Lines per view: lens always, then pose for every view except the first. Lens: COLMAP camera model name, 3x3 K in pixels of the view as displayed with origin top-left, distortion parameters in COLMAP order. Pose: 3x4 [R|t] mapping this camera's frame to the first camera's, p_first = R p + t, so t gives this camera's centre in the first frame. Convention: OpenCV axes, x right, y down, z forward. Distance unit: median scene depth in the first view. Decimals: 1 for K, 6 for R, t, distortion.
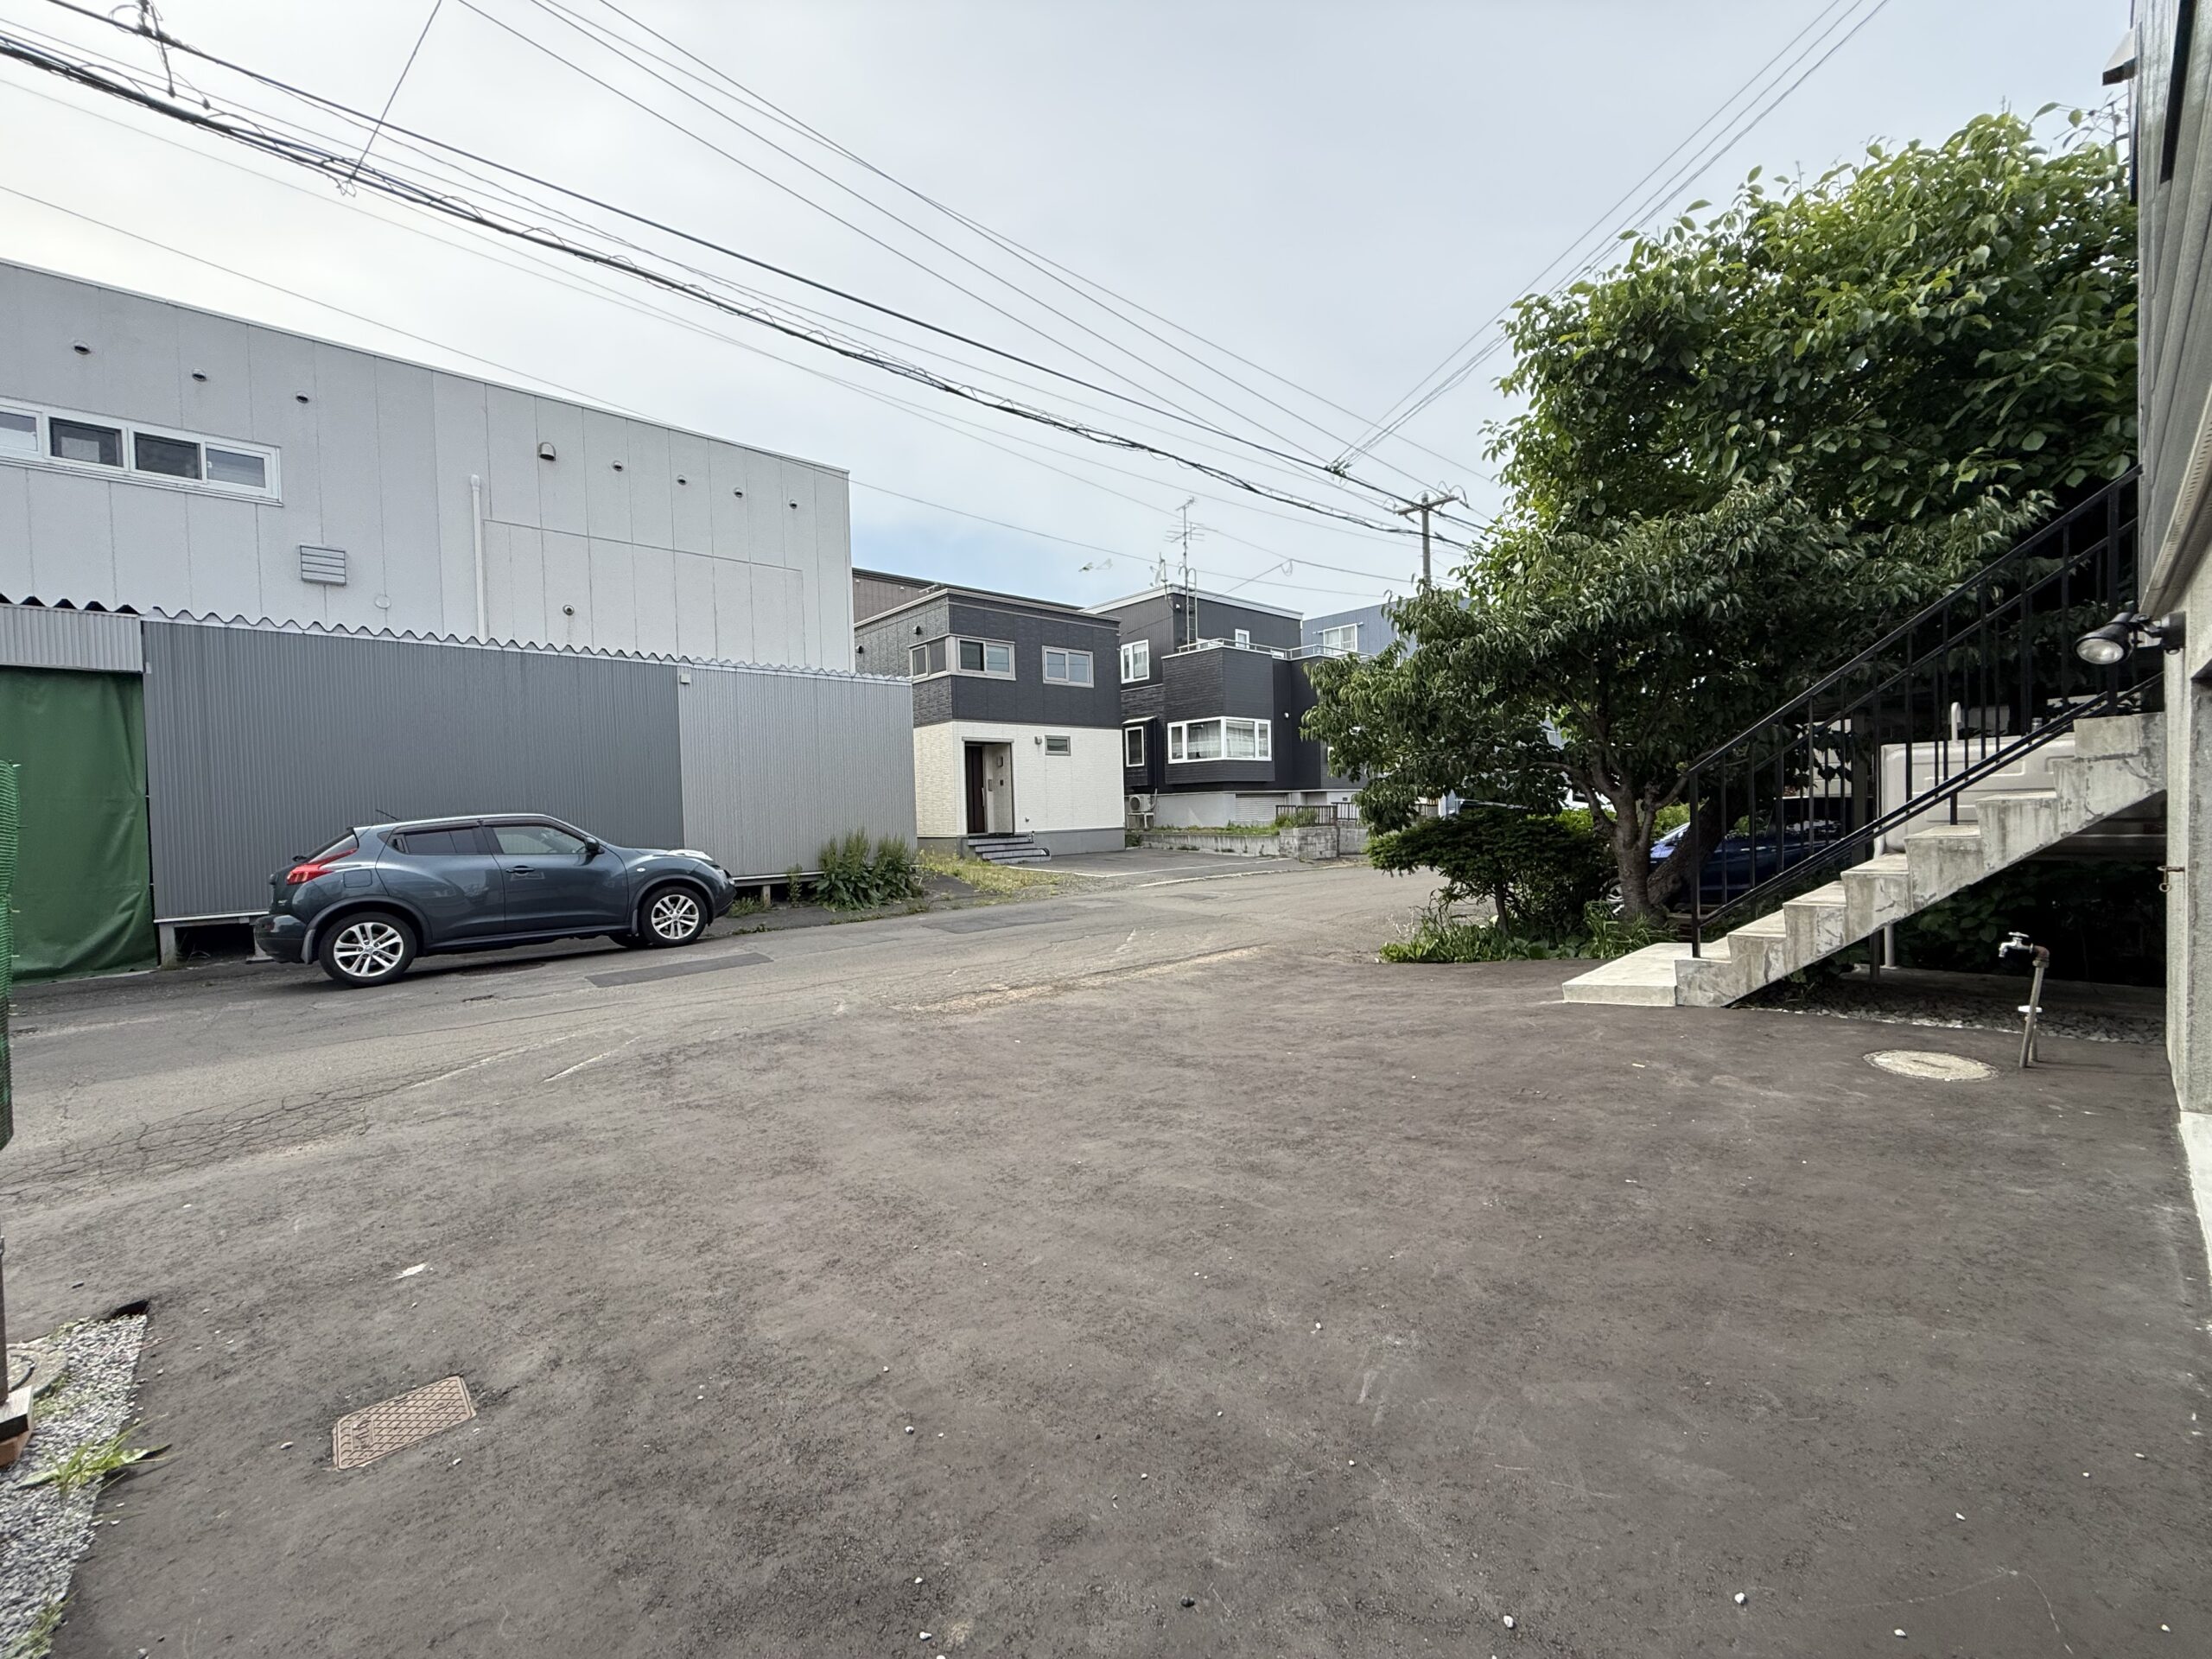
lens RADIAL K [[875.5, 0, 1101.8], [0, 875.5, 827.1], [0, 0, 1]] dist [0.000040, 0.000684]
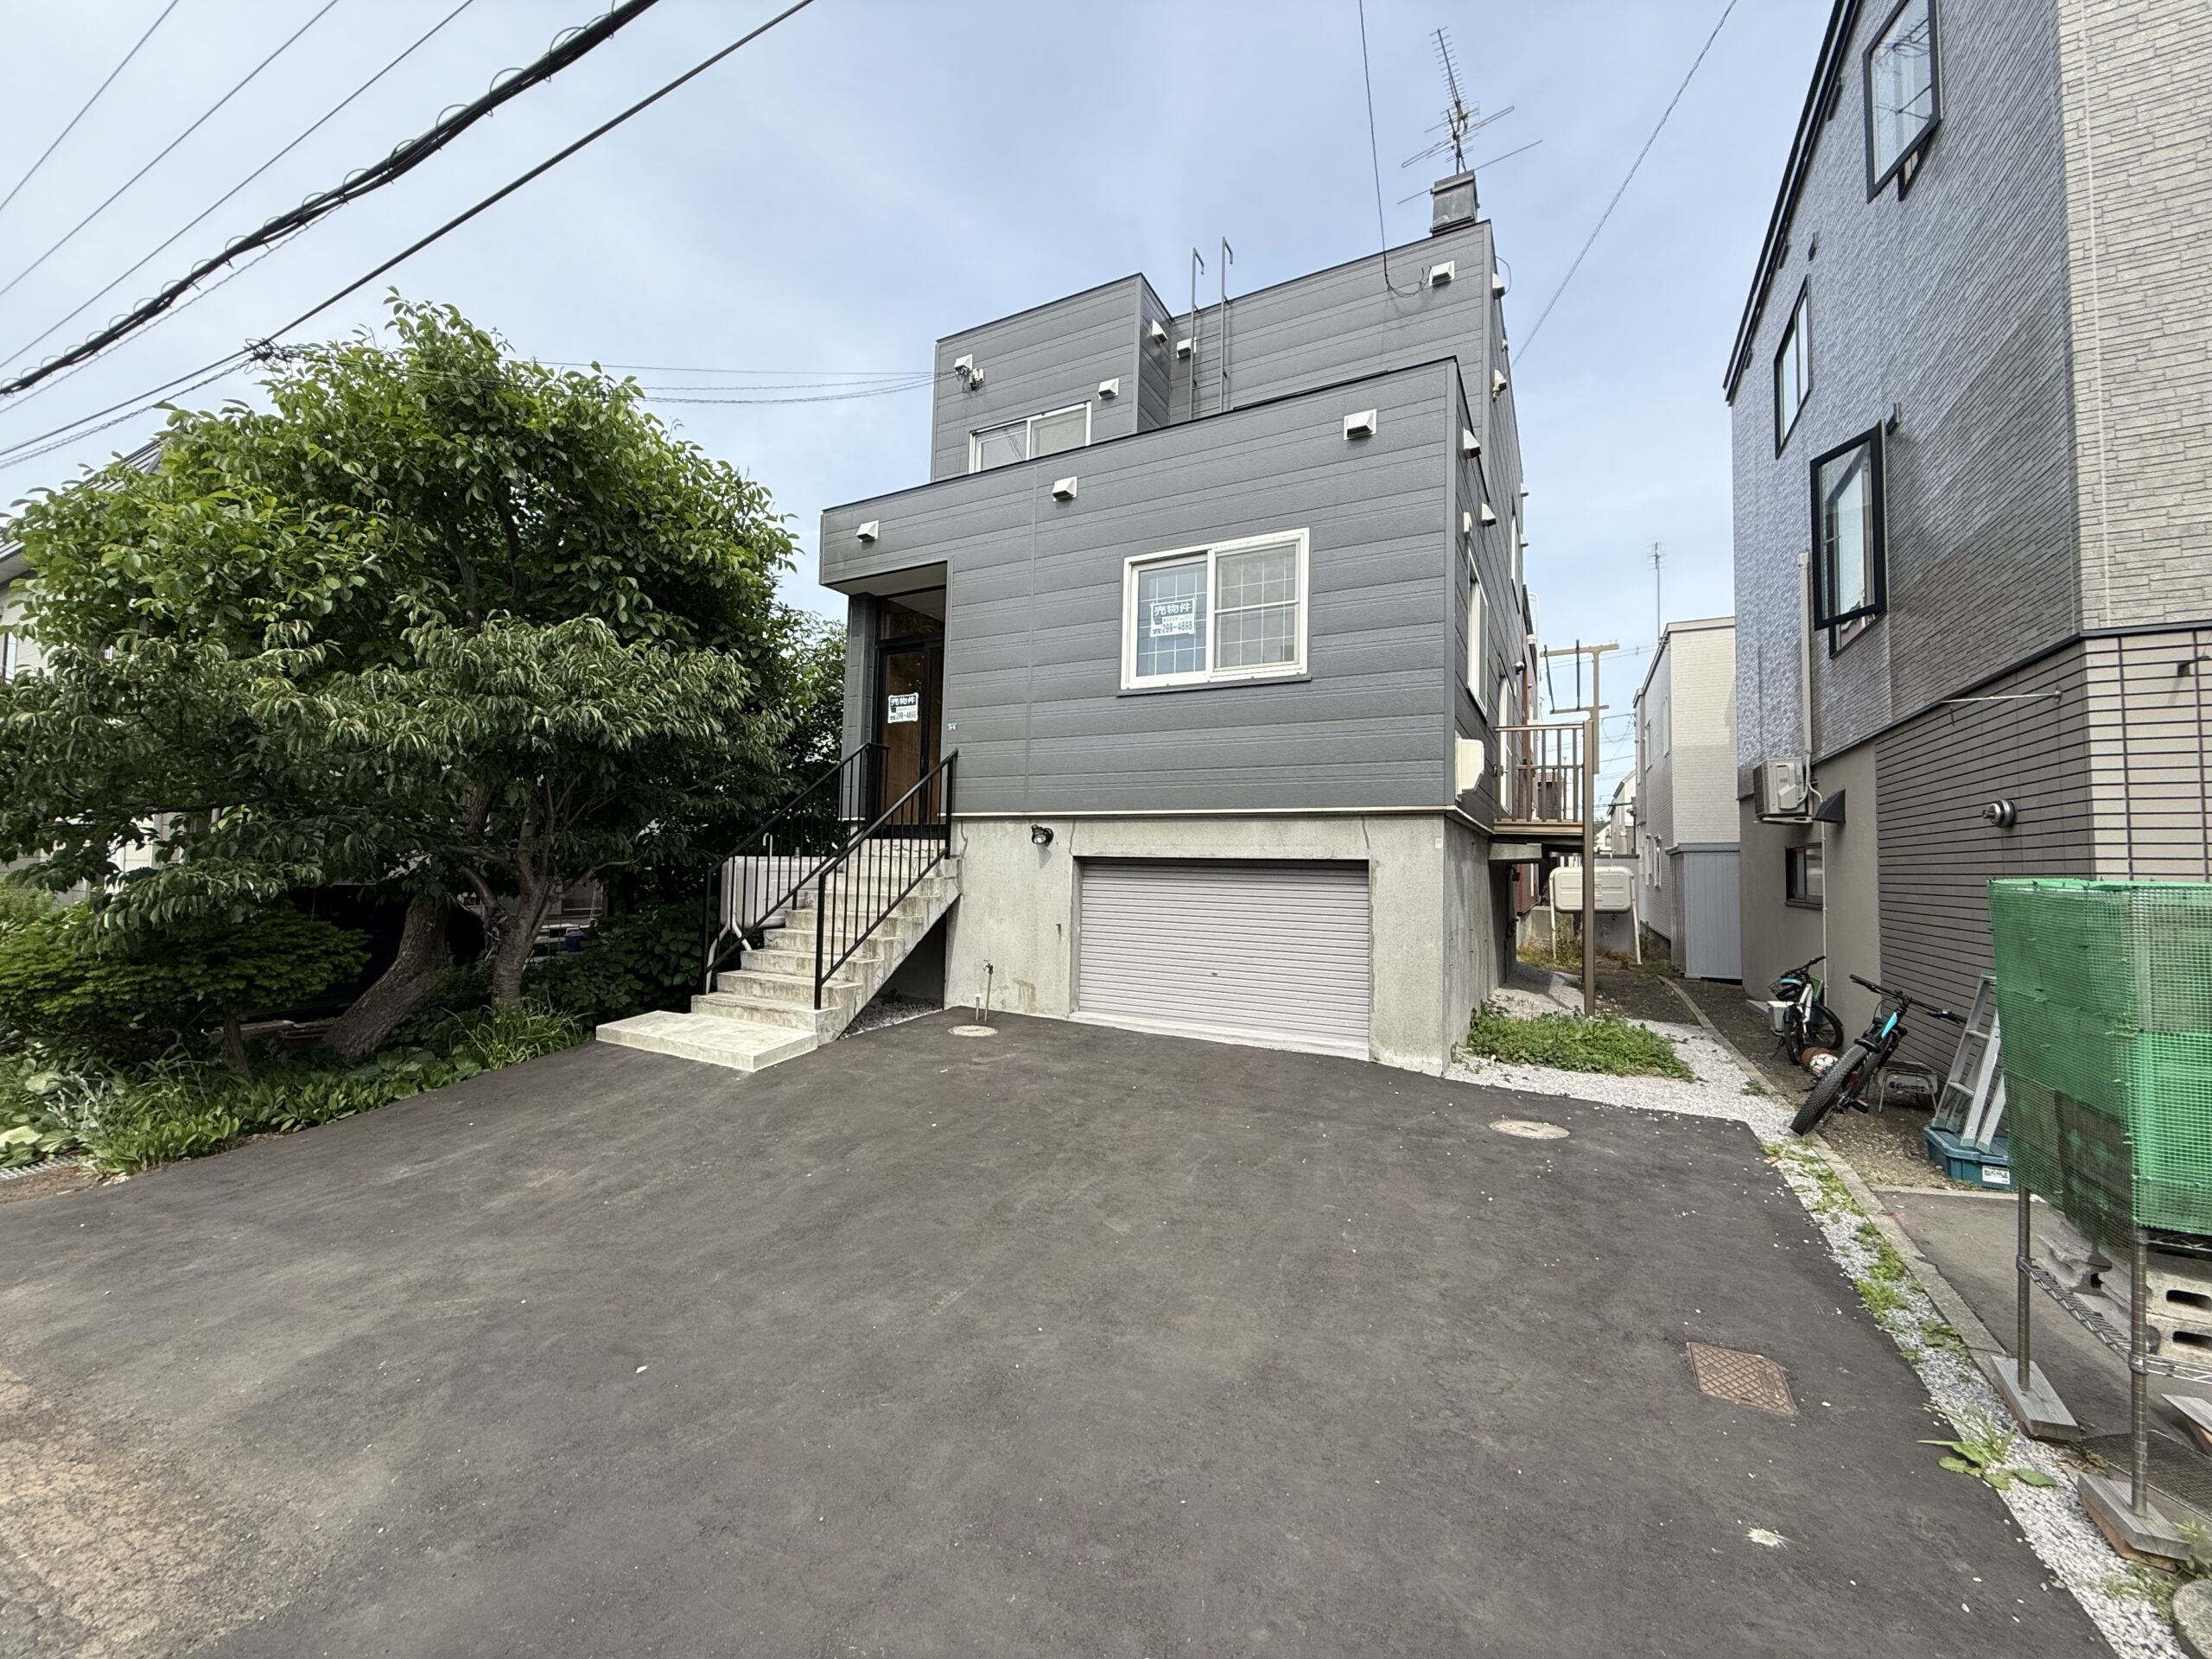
lens RADIAL K [[875.5, 0, 1105.7], [0, 875.5, 832.2], [0, 0, 1]] dist [0.000040, 0.000684]
pose [[-0.350738, 0.065369, 0.934189, -1.123198], [0.012112, 0.997794, -0.065273, -0.048889], [-0.936395, -0.011579, -0.350756, 1.520640]]
